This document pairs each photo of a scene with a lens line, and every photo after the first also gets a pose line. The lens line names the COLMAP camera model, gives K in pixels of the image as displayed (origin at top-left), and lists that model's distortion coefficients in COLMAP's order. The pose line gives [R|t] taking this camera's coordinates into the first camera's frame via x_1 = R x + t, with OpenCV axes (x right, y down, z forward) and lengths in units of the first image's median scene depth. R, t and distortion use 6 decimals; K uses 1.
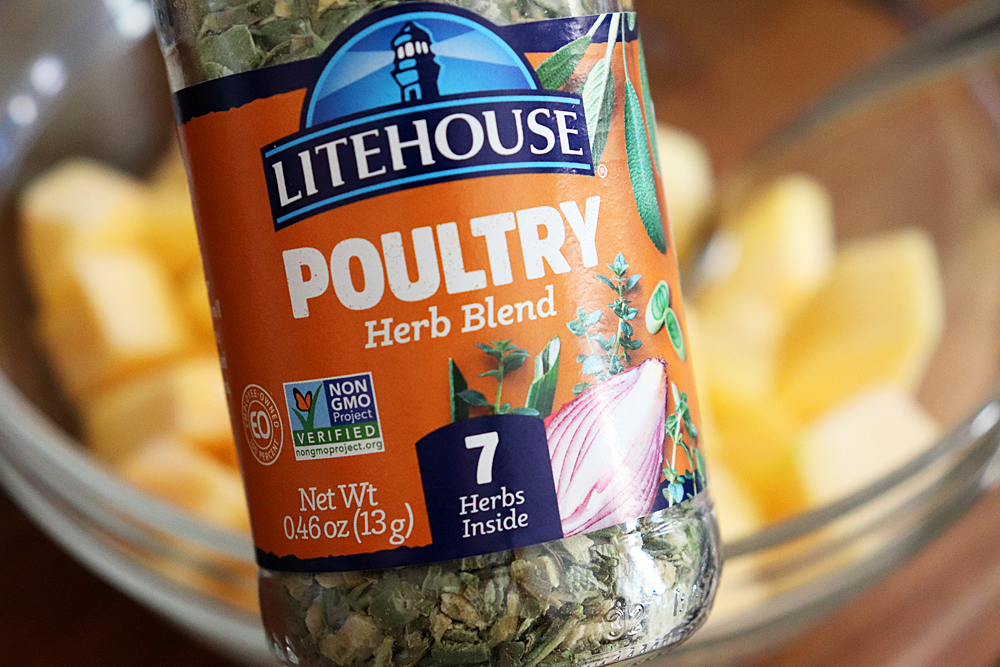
lens RADIAL K [[2536.7, 0, 500.0], [0, 2536.7, 333.2], [0, 0, 1]] dist [0.125518, 0.000000]
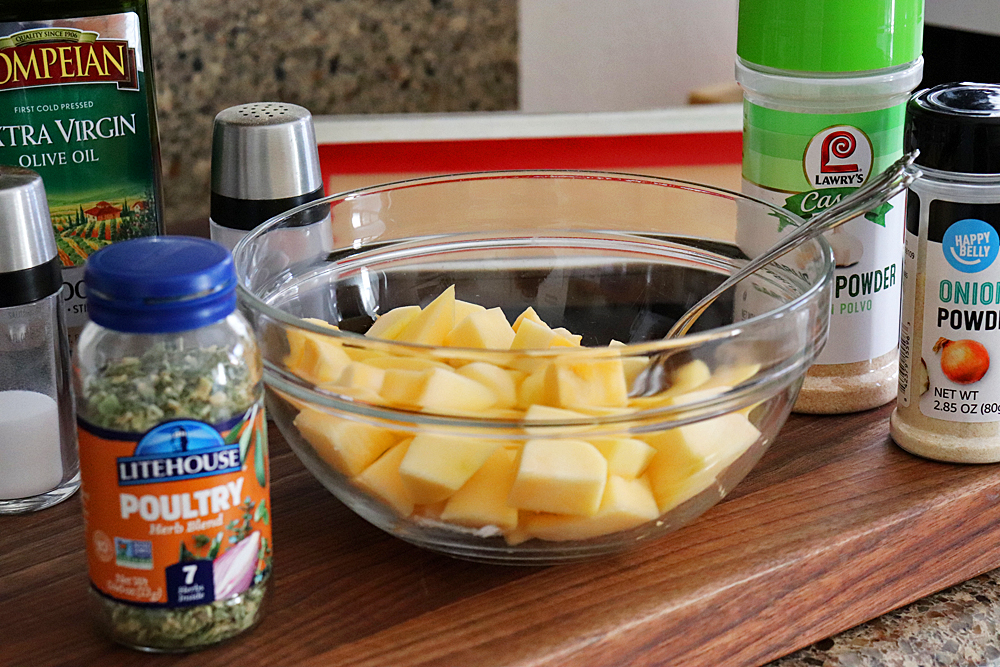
lens RADIAL K [[2536.7, 0, 500.2], [0, 2536.7, 333.9], [0, 0, 1]] dist [0.125518, 0.000000]
pose [[0.977410, 0.082951, 0.194392, -0.230481], [-0.128475, 0.963509, 0.234828, -0.873467], [-0.167819, -0.254498, 0.952401, -1.560581]]
